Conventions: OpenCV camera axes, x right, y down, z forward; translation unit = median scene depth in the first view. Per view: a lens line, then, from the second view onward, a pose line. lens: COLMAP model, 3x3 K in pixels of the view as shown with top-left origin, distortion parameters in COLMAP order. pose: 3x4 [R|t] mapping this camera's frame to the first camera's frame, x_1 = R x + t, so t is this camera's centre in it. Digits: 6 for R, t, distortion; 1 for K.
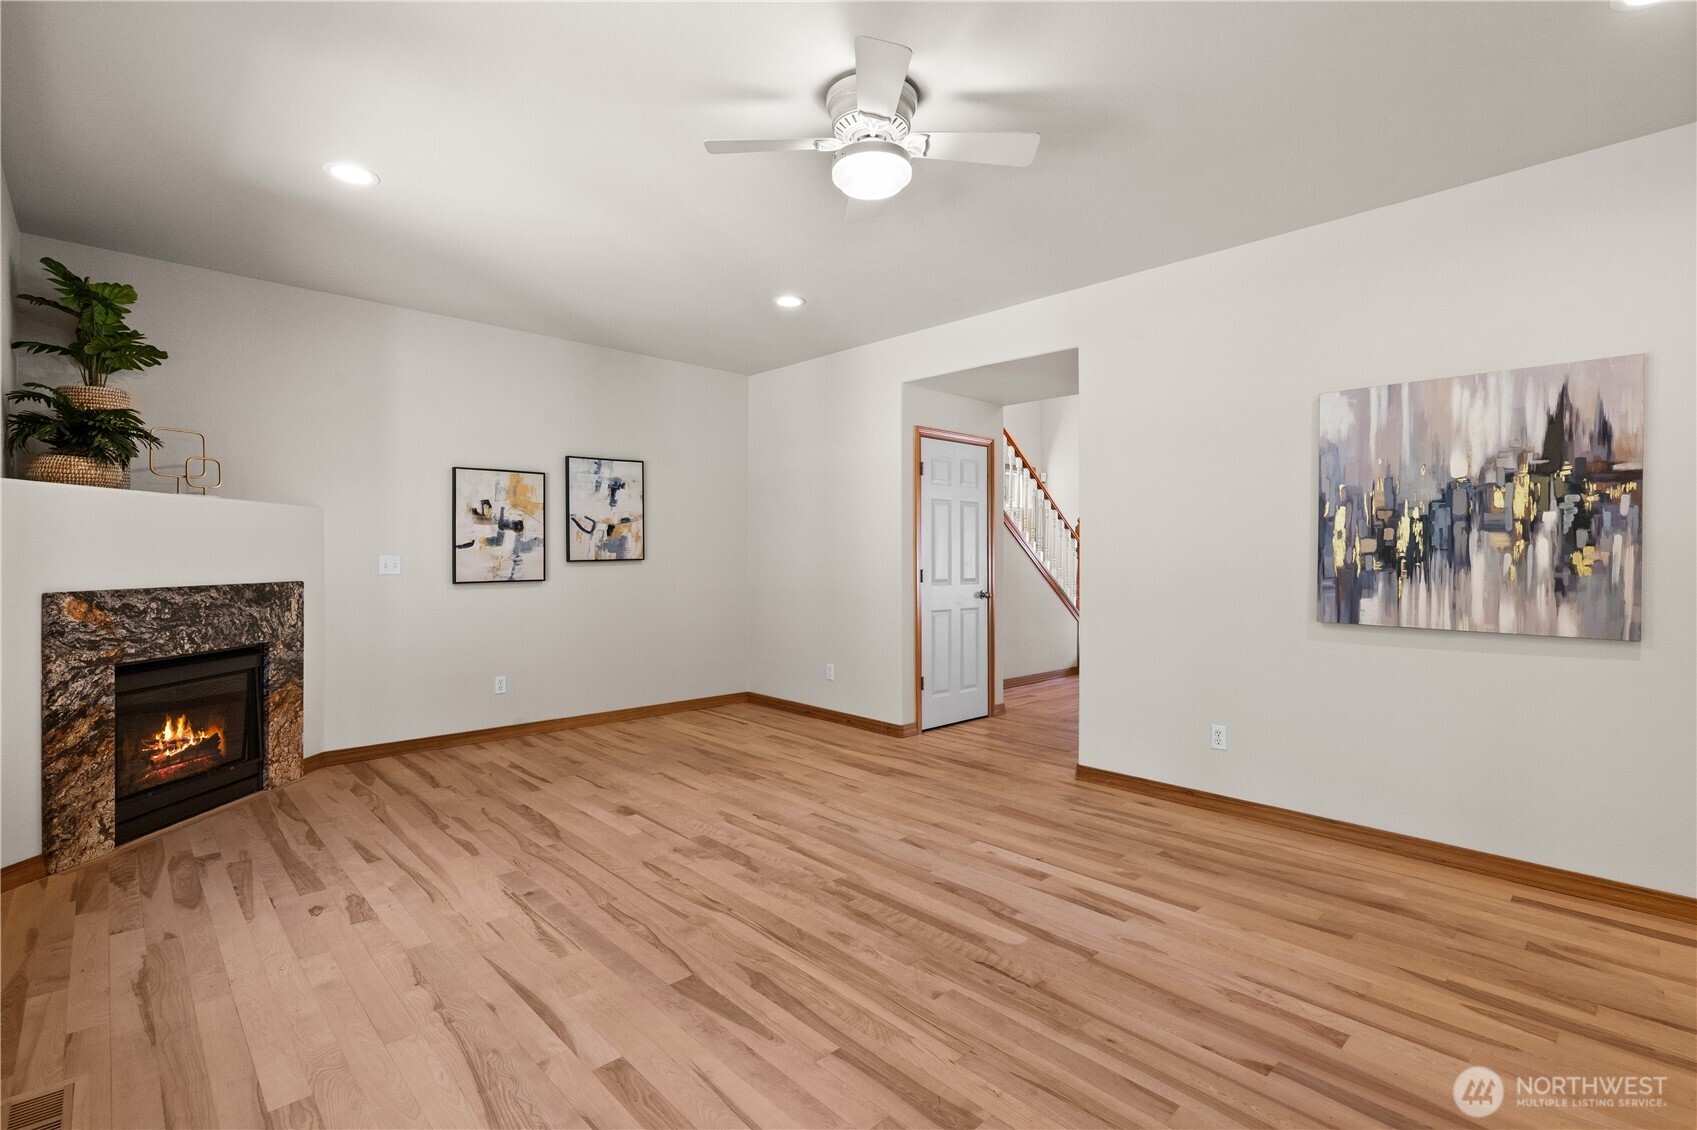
lens RADIAL K [[777.6, 0, 837.4], [0, 777.6, 557.6], [0, 0, 1]] dist [-0.010539, 0.003076]
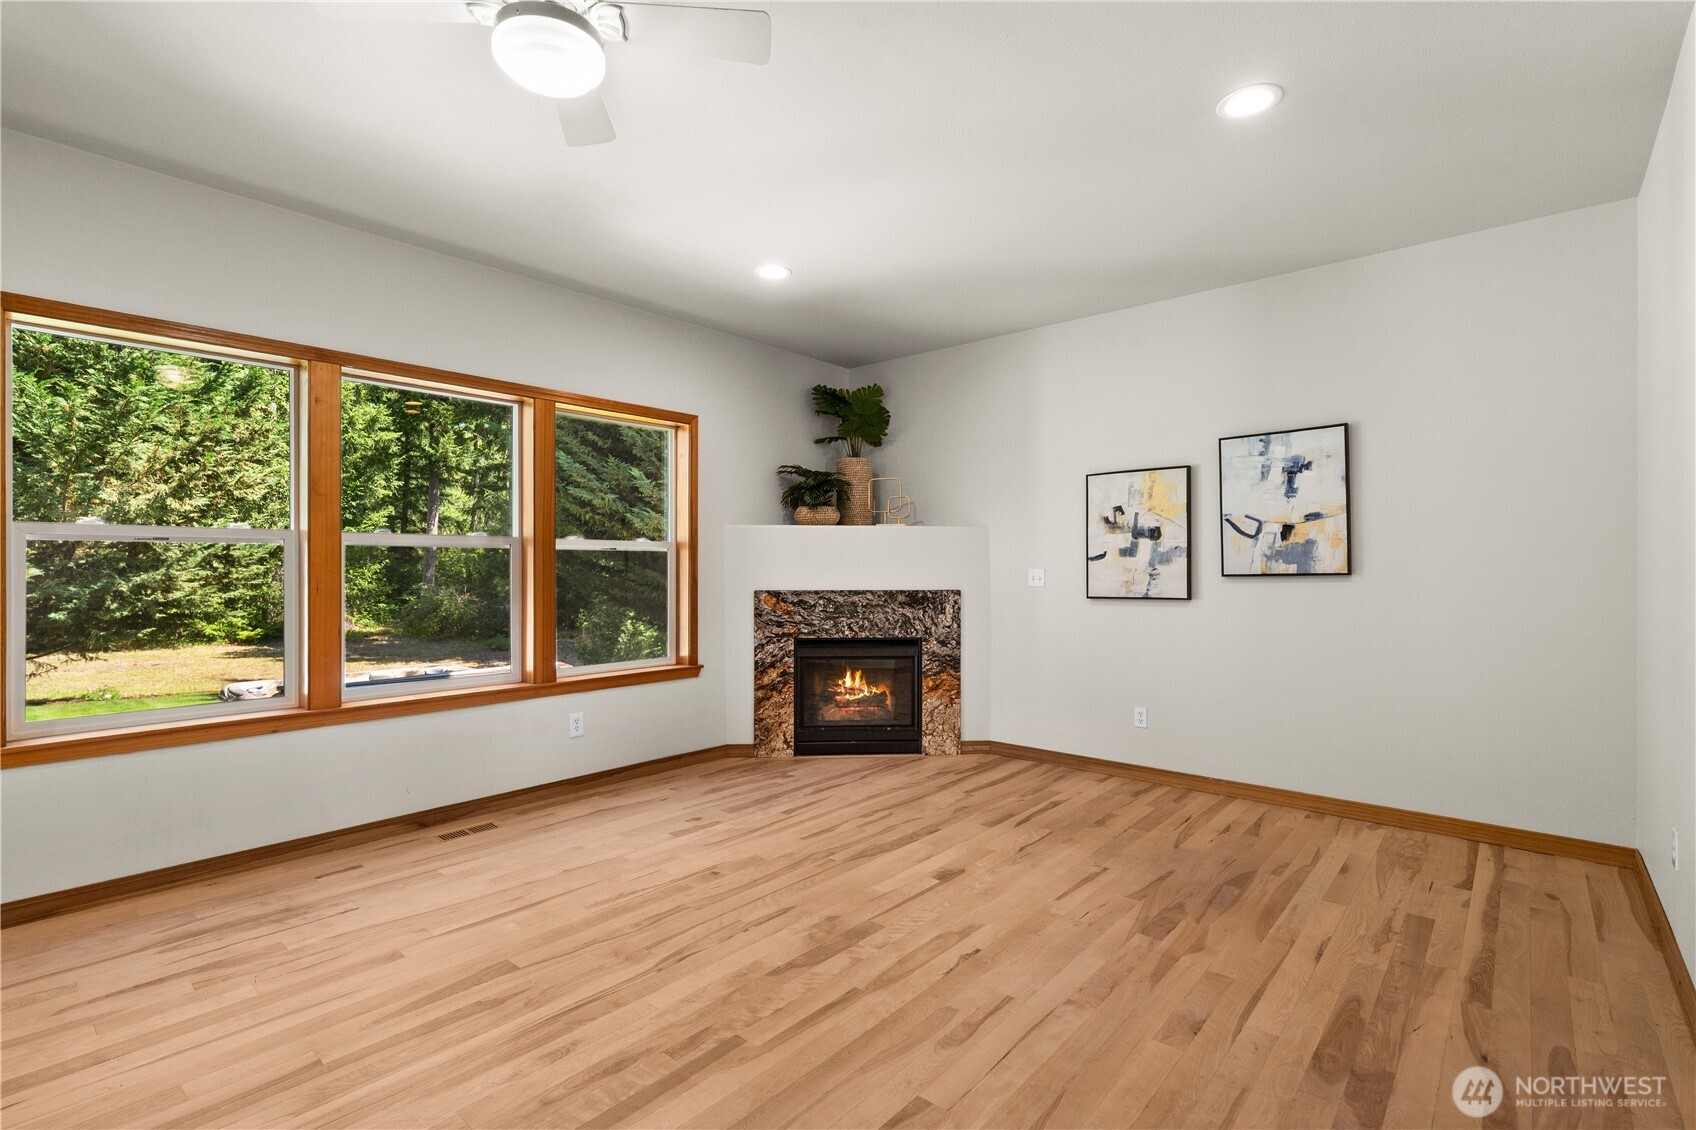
lens RADIAL K [[777.1, 0, 855.6], [0, 777.1, 570.6], [0, 0, 1]] dist [-0.010539, 0.003076]
pose [[0.106581, -0.001581, -0.994303, 0.607776], [-0.003701, 0.999991, -0.001986, 0.004078], [0.994297, 0.003892, 0.106575, 0.907956]]
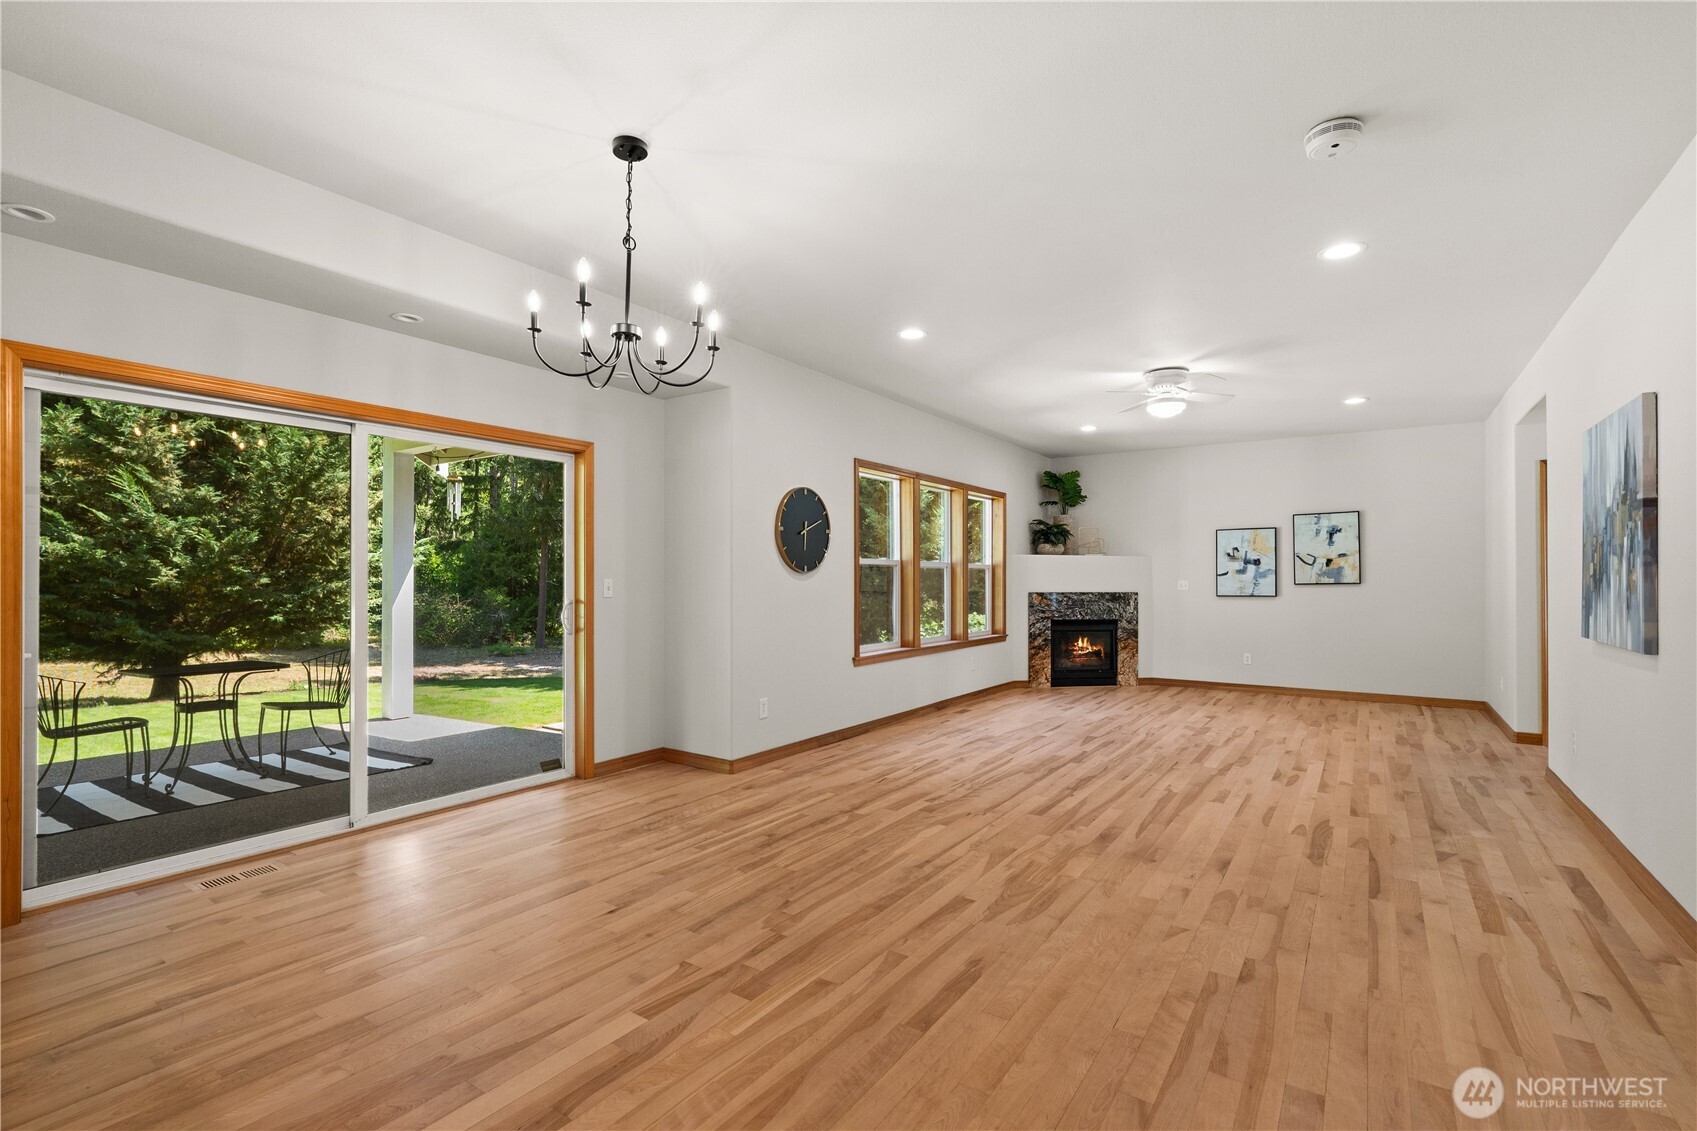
lens RADIAL K [[777.6, 0, 850.7], [0, 777.6, 570.8], [0, 0, 1]] dist [-0.010539, 0.003076]
pose [[0.222628, -0.013244, -0.974813, 1.512539], [-0.005256, 0.999877, -0.014785, 0.009272], [0.974889, 0.008415, 0.222531, -0.289198]]
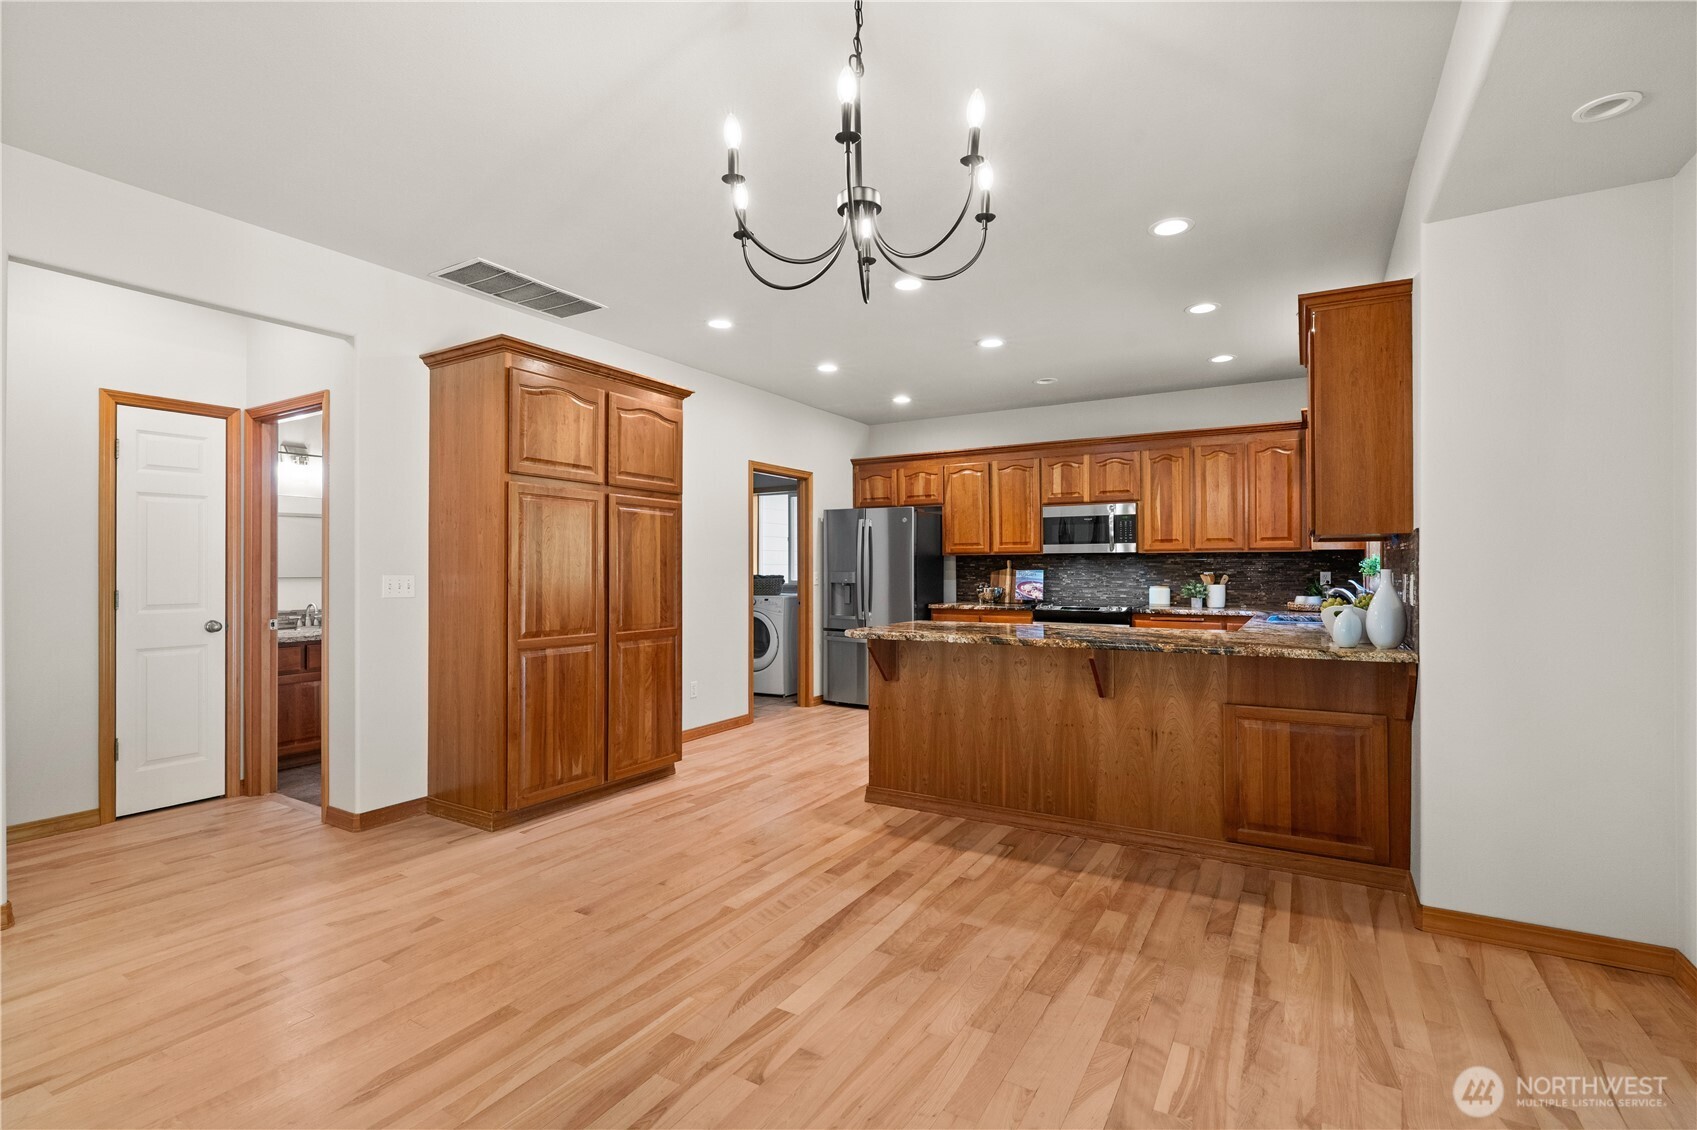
lens RADIAL K [[777.6, 0, 835.4], [0, 777.6, 560.5], [0, 0, 1]] dist [-0.010539, 0.003076]
pose [[-0.267989, 0.008491, 0.963385, 0.181649], [0.002905, 0.999964, -0.008005, 0.001845], [-0.963418, 0.000653, -0.268004, -0.178826]]
